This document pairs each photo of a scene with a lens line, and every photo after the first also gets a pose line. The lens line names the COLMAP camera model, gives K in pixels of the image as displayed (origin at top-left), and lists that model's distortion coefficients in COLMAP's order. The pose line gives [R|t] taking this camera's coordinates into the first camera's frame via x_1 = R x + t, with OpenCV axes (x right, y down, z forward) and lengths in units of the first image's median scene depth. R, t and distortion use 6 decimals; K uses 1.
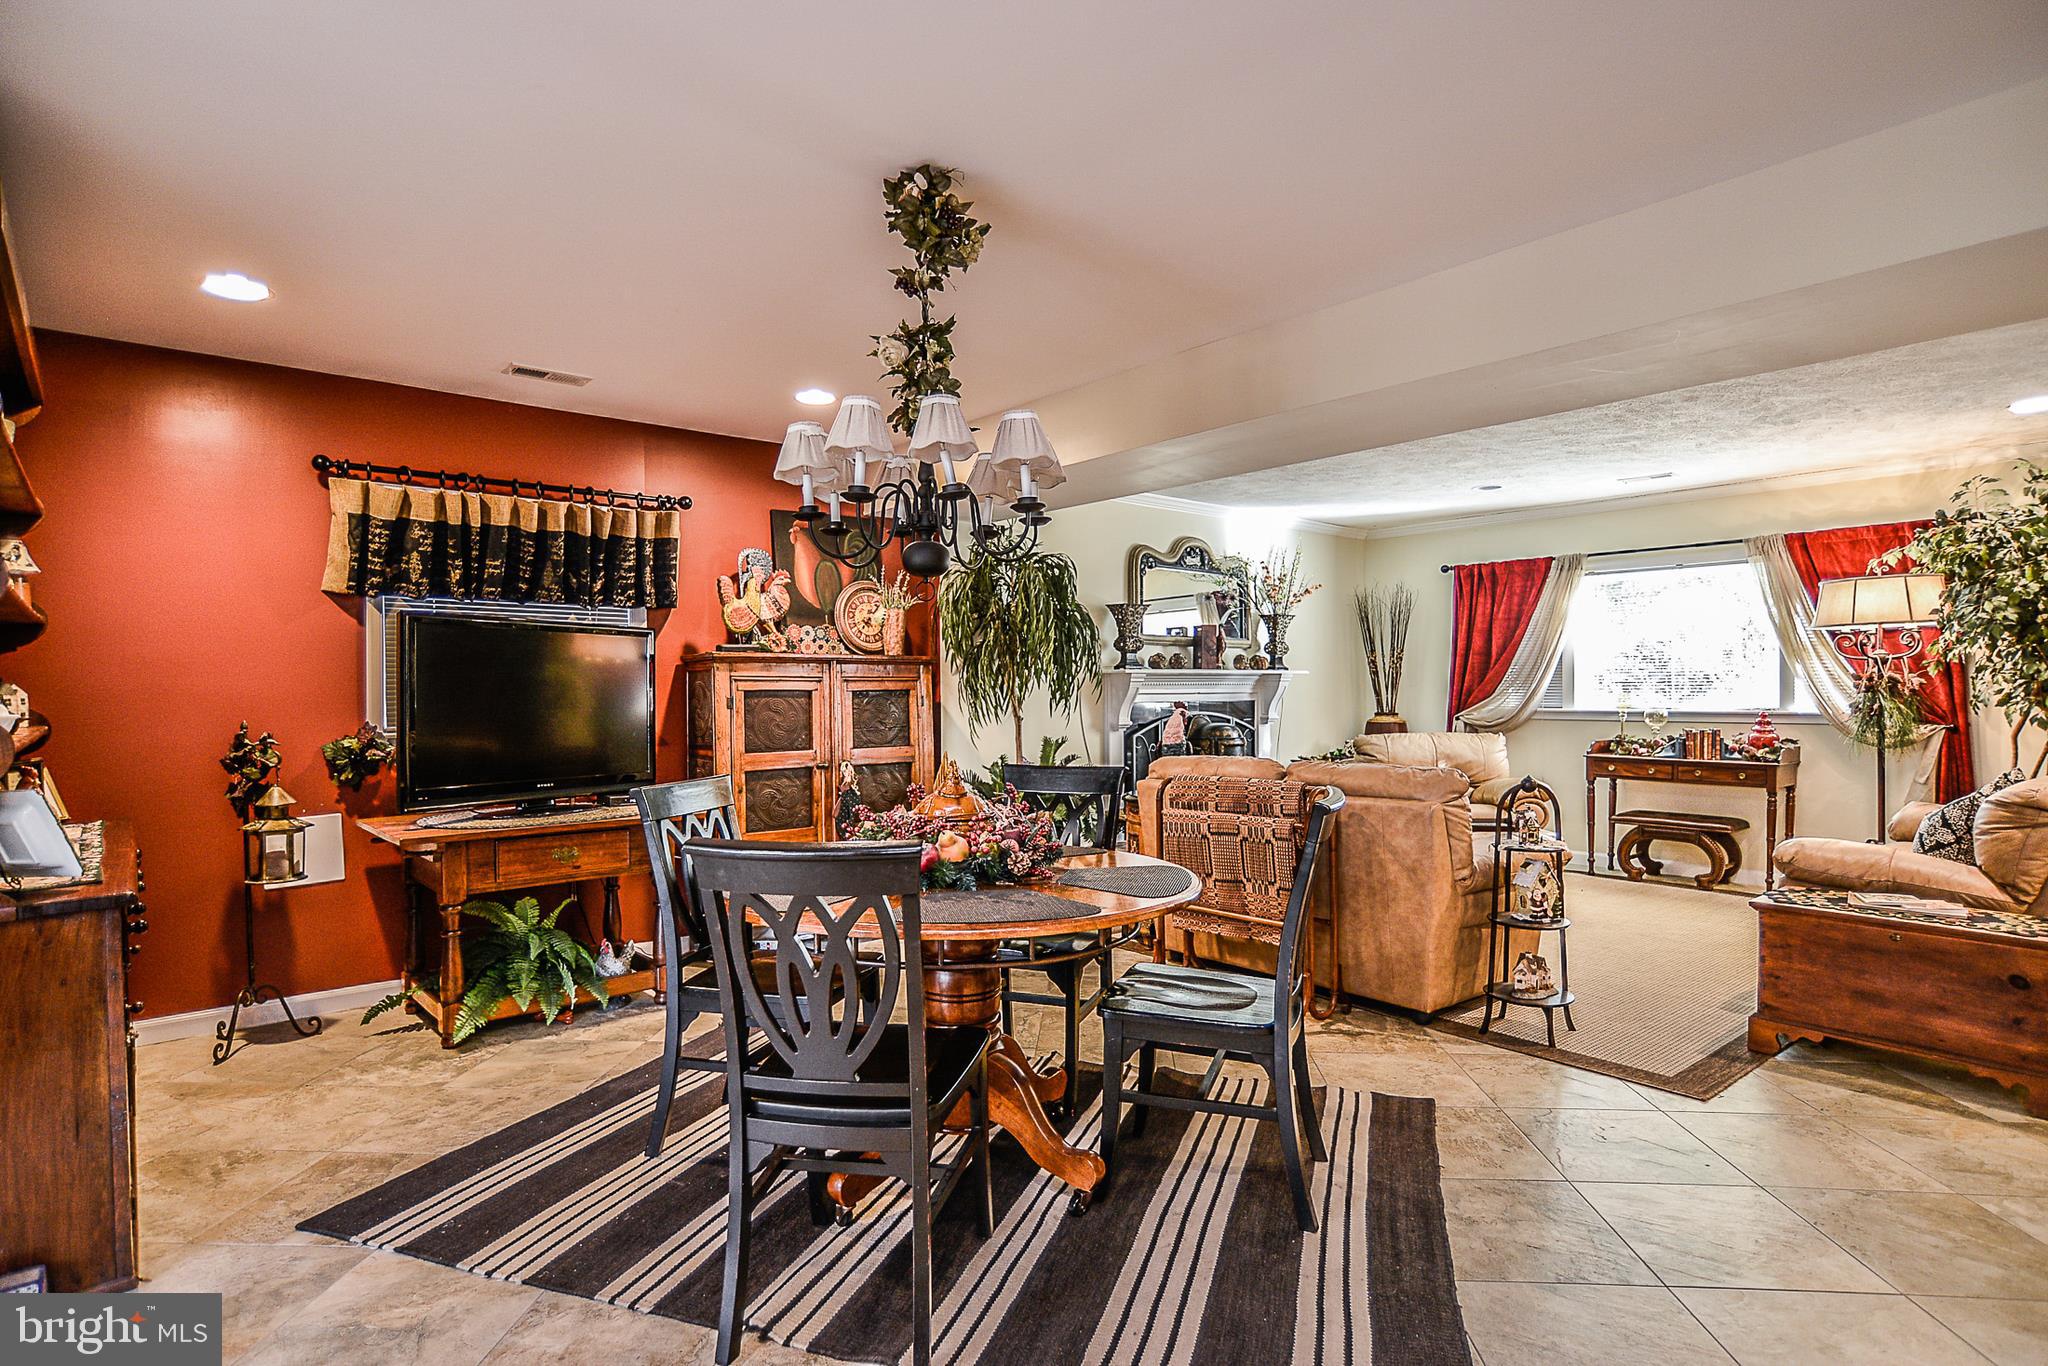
lens RADIAL K [[1058.8, 0, 1024.0], [0, 1058.8, 683.0], [0, 0, 1]] dist [-0.006255, 0.001095]
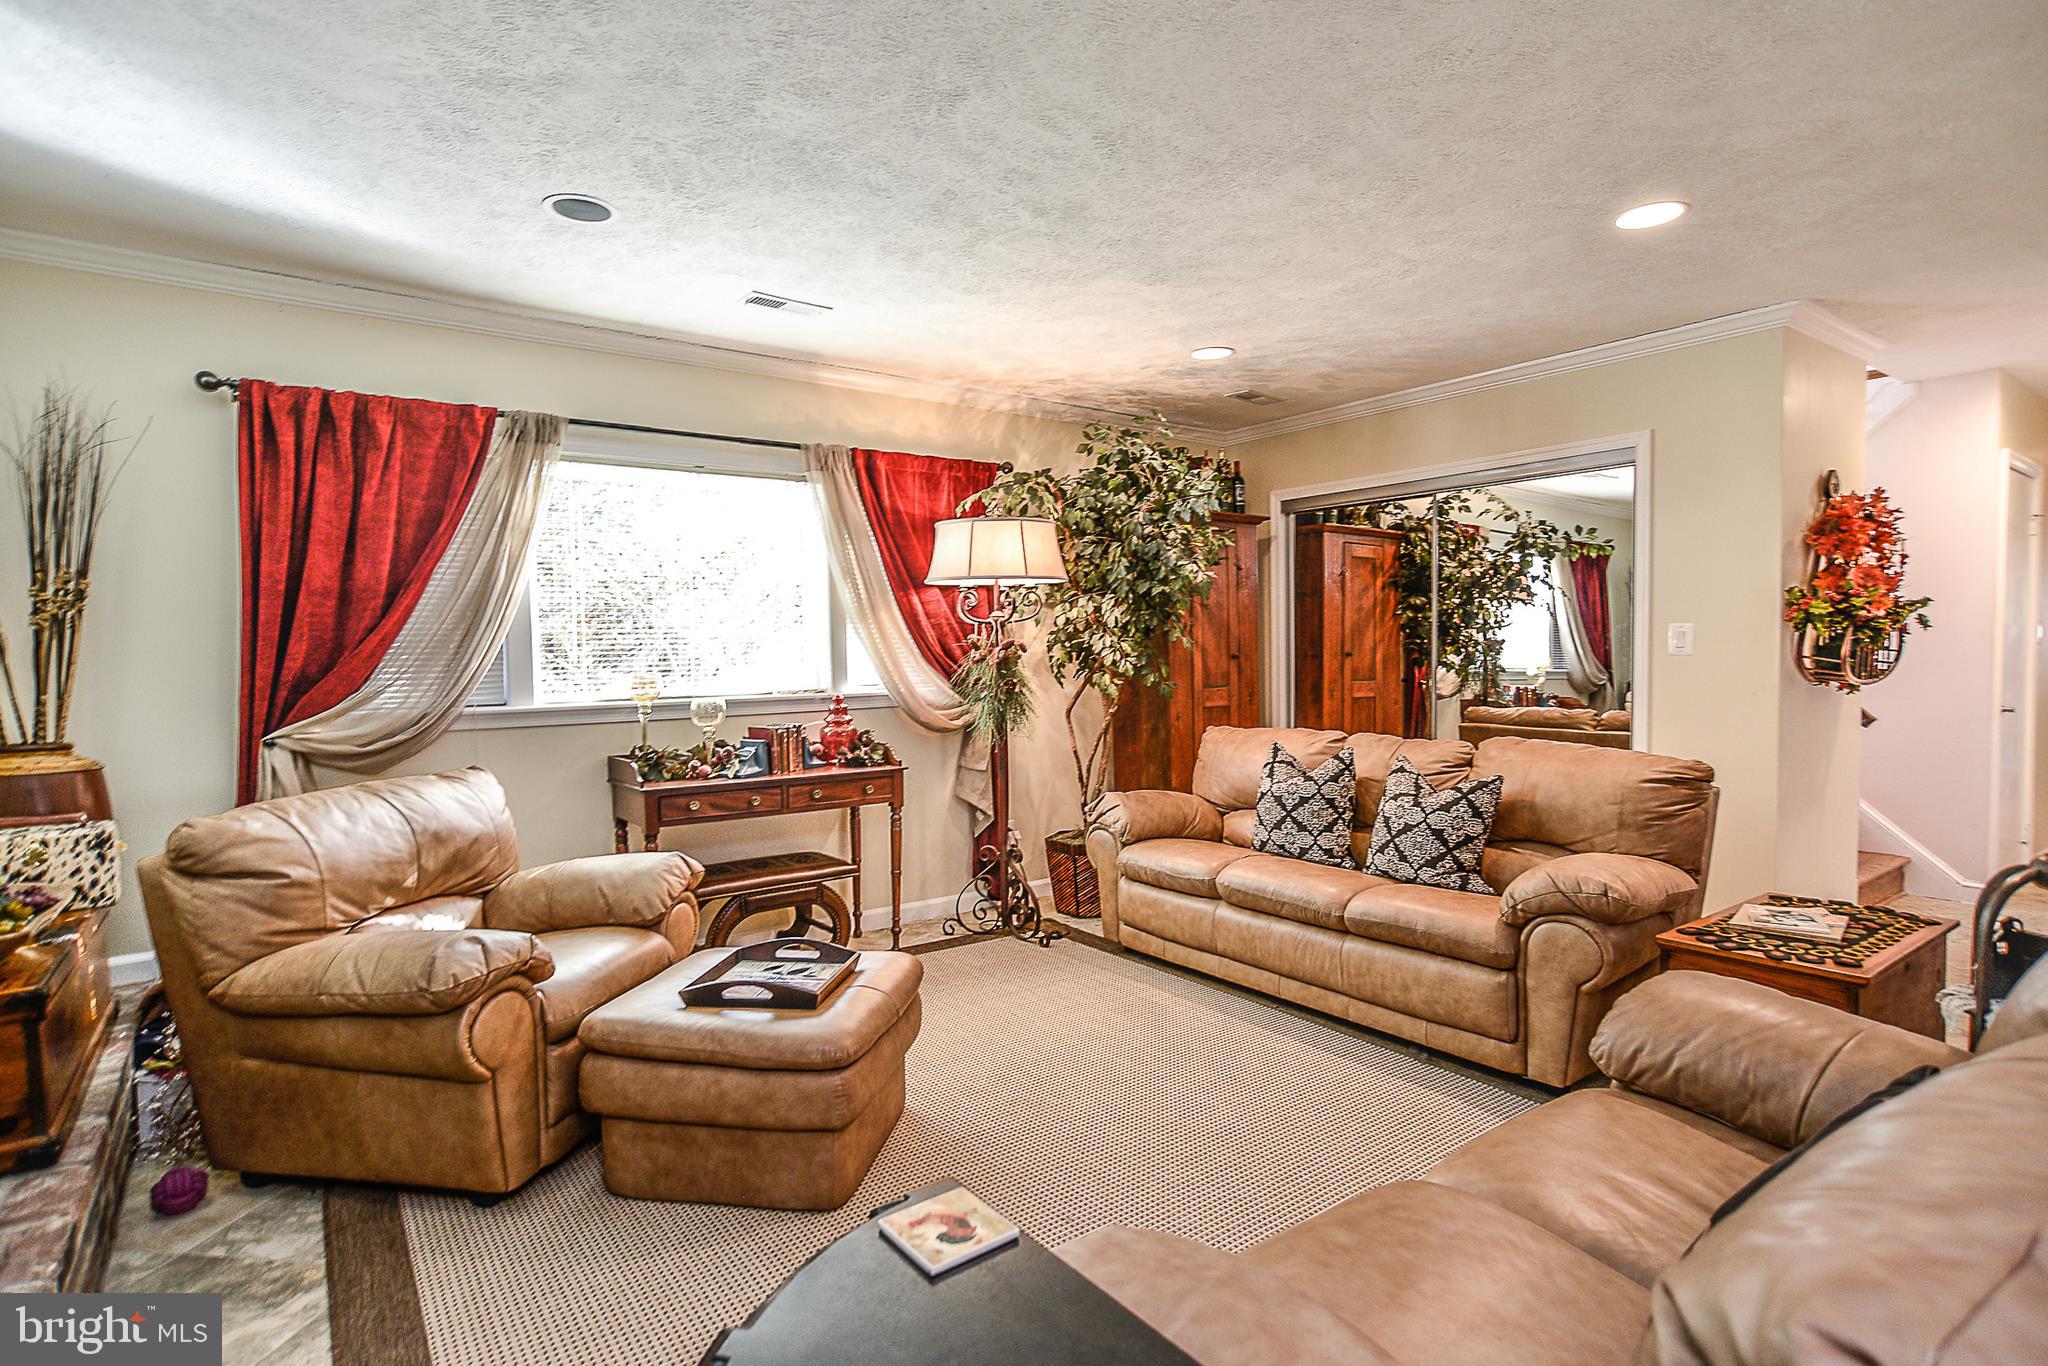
lens RADIAL K [[1024.5, 0, 1027.7], [0, 1024.5, 692.9], [0, 0, 1]] dist [-0.023264, 0.014871]
pose [[0.057783, -0.039536, 0.997546, 0.022696], [0.010395, 0.999185, 0.038999, 0.000609], [-0.998275, 0.008116, 0.058147, 0.810810]]
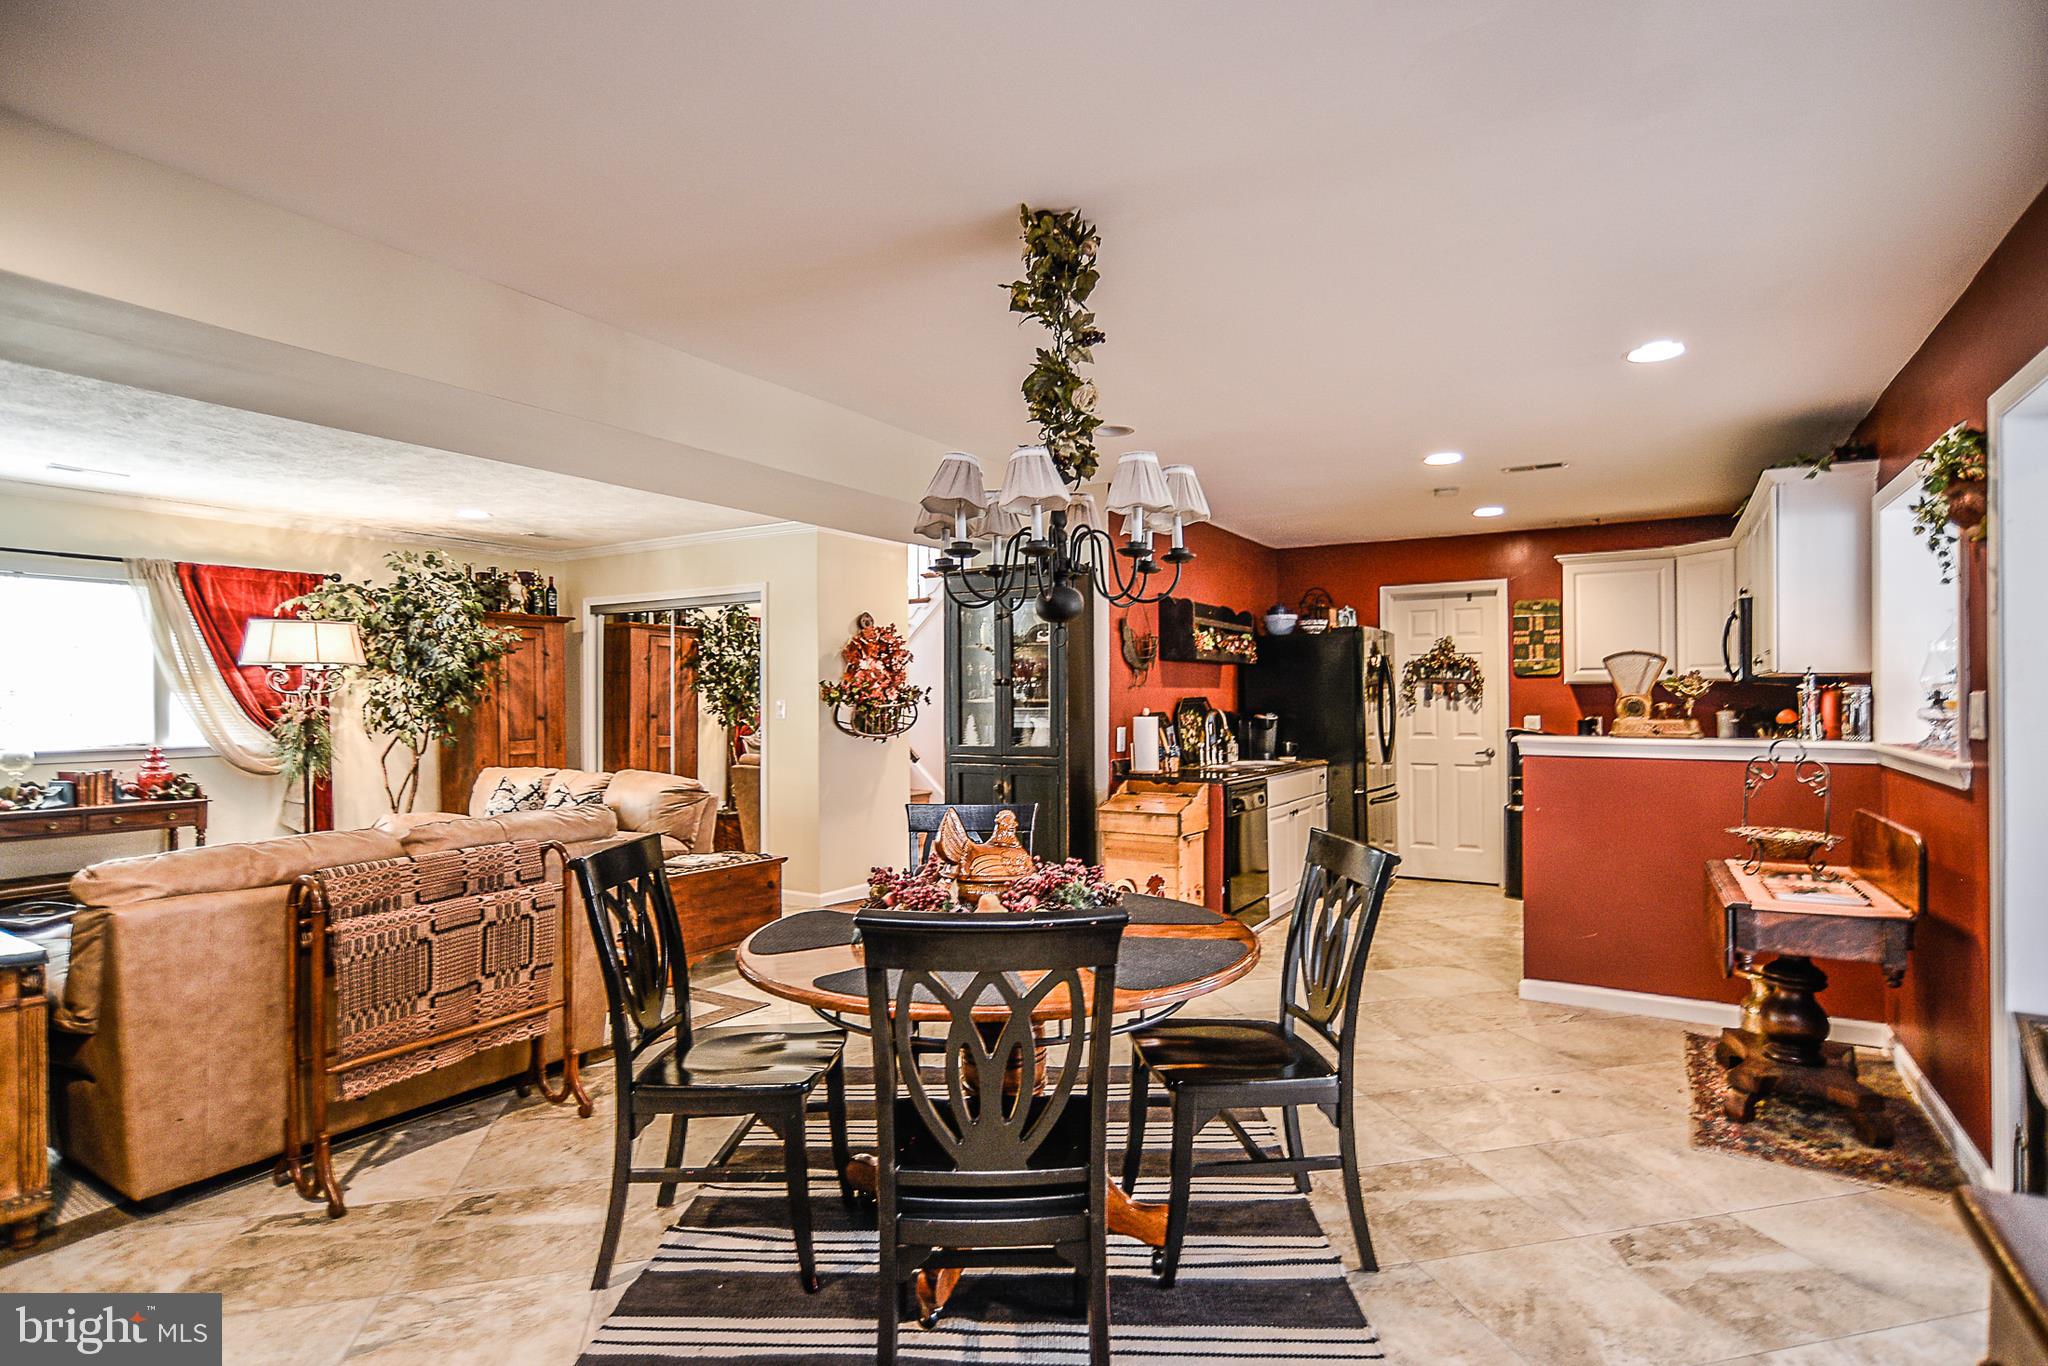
lens RADIAL K [[1013.4, 0, 1027.1], [0, 1013.4, 700.2], [0, 0, 1]] dist [-0.014284, 0.012588]
pose [[-0.313292, 0.005296, 0.949642, -0.384791], [0.002066, 0.999986, -0.004895, -0.008064], [-0.949655, 0.000428, -0.313298, 0.530076]]
